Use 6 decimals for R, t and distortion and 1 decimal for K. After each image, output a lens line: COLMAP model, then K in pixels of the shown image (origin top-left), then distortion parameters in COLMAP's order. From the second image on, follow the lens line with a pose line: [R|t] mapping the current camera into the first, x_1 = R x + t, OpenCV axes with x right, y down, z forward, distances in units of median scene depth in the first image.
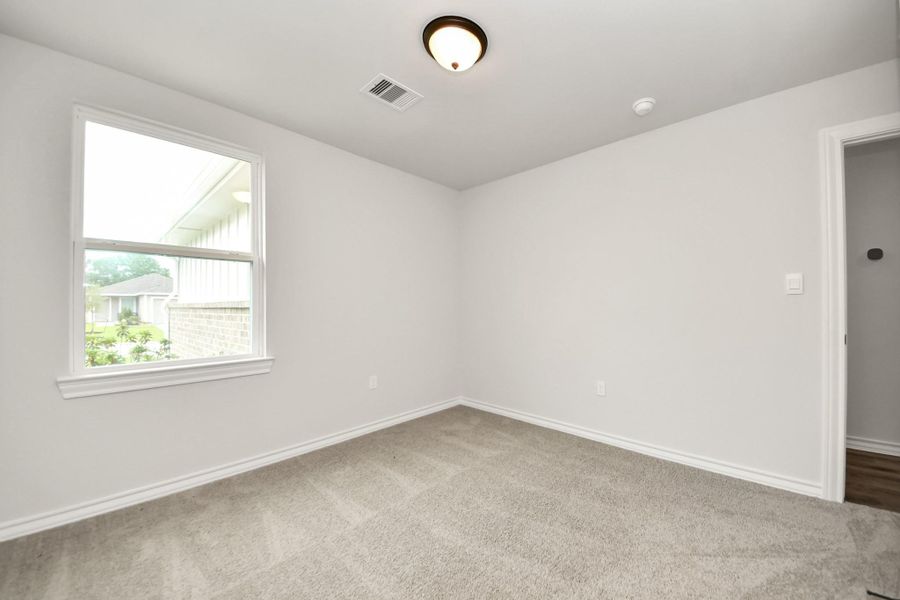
lens RADIAL K [[336.2, 0, 458.3], [0, 336.2, 298.6], [0, 0, 1]] dist [-0.007833, -0.003063]
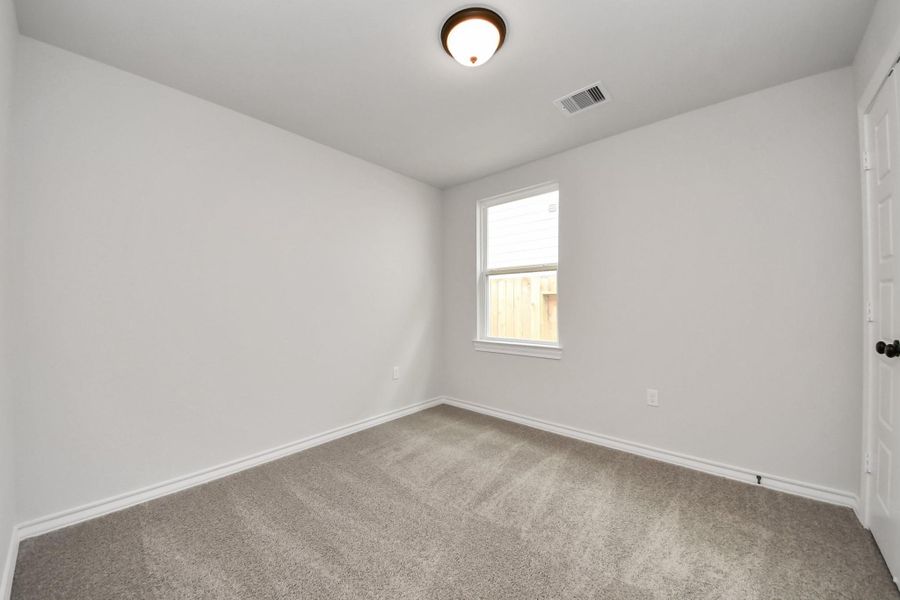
lens RADIAL K [[326.3, 0, 445.9], [0, 326.3, 309.0], [0, 0, 1]] dist [-0.003861, -0.004109]
pose [[0.043222, 0.013899, -0.998969, 0.571226], [0.019967, 0.999691, 0.014773, 0.010710], [0.998866, -0.020585, 0.042931, 0.519859]]
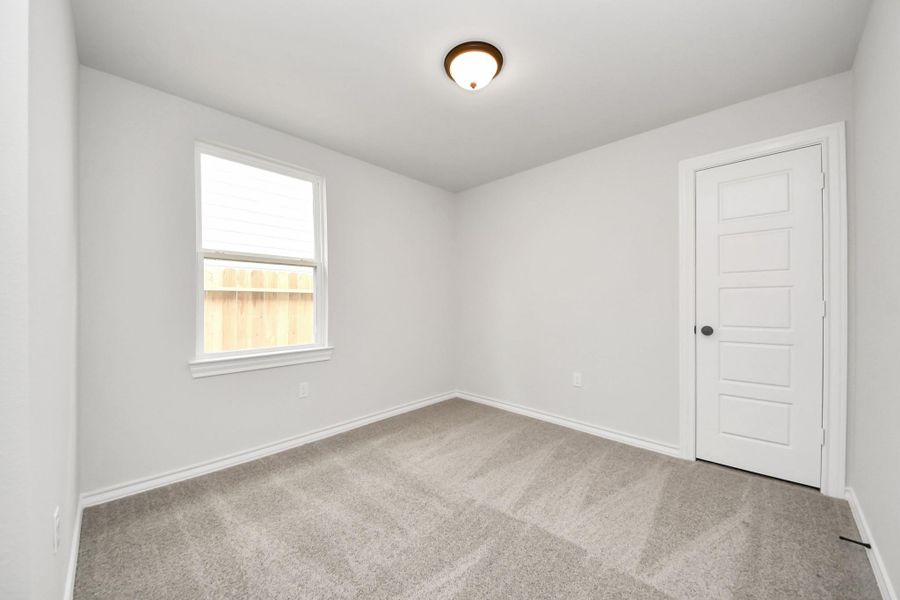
lens RADIAL K [[326.3, 0, 441.9], [0, 326.3, 301.4], [0, 0, 1]] dist [-0.003861, -0.004109]
pose [[0.999842, -0.001463, -0.017712, -0.145004], [0.001729, 0.999886, 0.014982, -0.002498], [0.017689, -0.015010, 0.999731, -0.142930]]
